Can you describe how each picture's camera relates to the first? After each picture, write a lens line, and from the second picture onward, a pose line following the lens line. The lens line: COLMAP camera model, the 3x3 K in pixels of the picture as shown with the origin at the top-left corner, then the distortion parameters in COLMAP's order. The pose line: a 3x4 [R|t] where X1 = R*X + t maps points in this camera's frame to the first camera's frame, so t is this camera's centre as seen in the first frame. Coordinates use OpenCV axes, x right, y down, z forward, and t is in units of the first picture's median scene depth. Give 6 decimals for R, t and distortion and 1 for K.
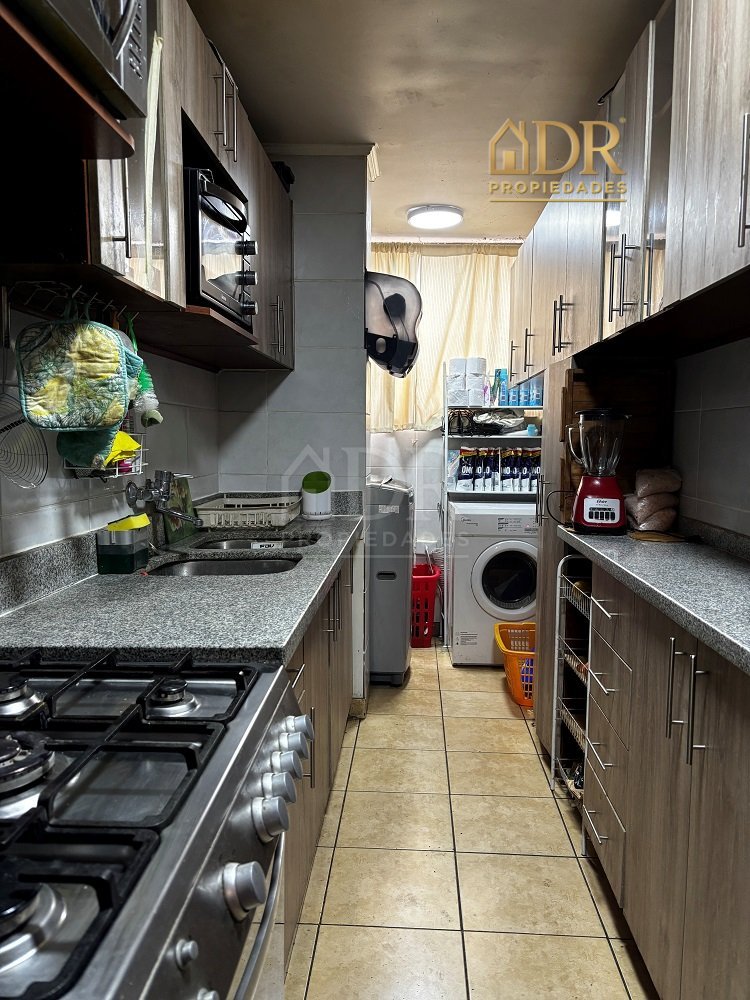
lens RADIAL K [[737.1, 0, 379.6], [0, 737.1, 500.0], [0, 0, 1]] dist [-0.004409, 0.009396]
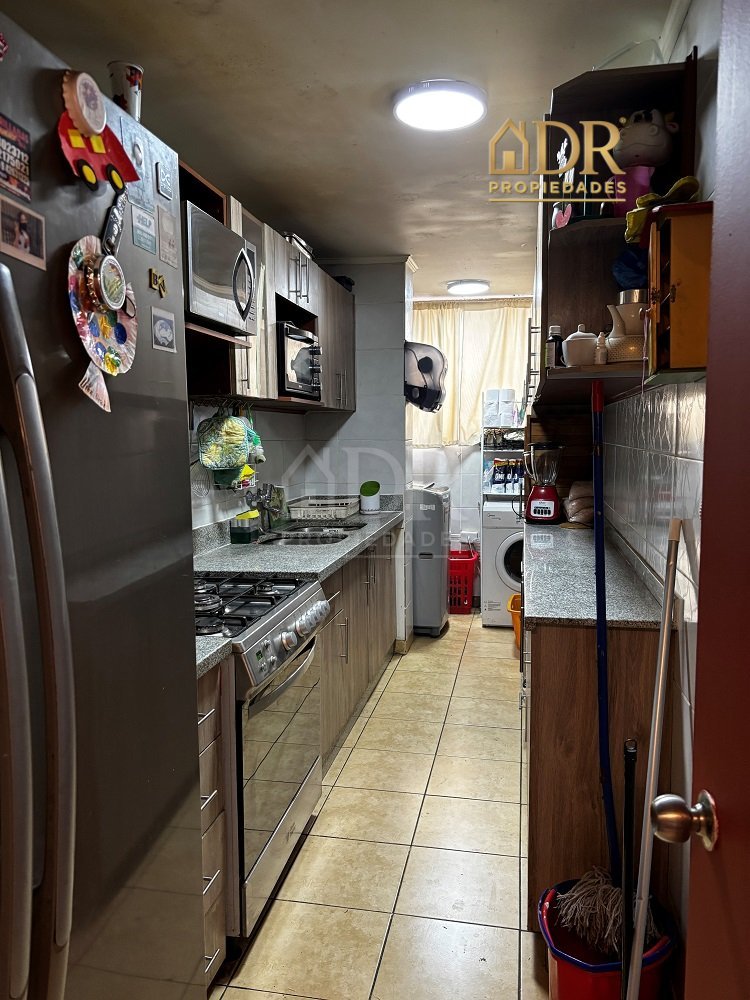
lens RADIAL K [[737.1, 0, 368.6], [0, 737.1, 491.5], [0, 0, 1]] dist [-0.004409, 0.009396]
pose [[0.987311, -0.000749, -0.158799, 0.157219], [-0.000487, 0.999970, -0.007745, -0.007913], [0.158800, 0.007724, 0.987281, -0.485100]]
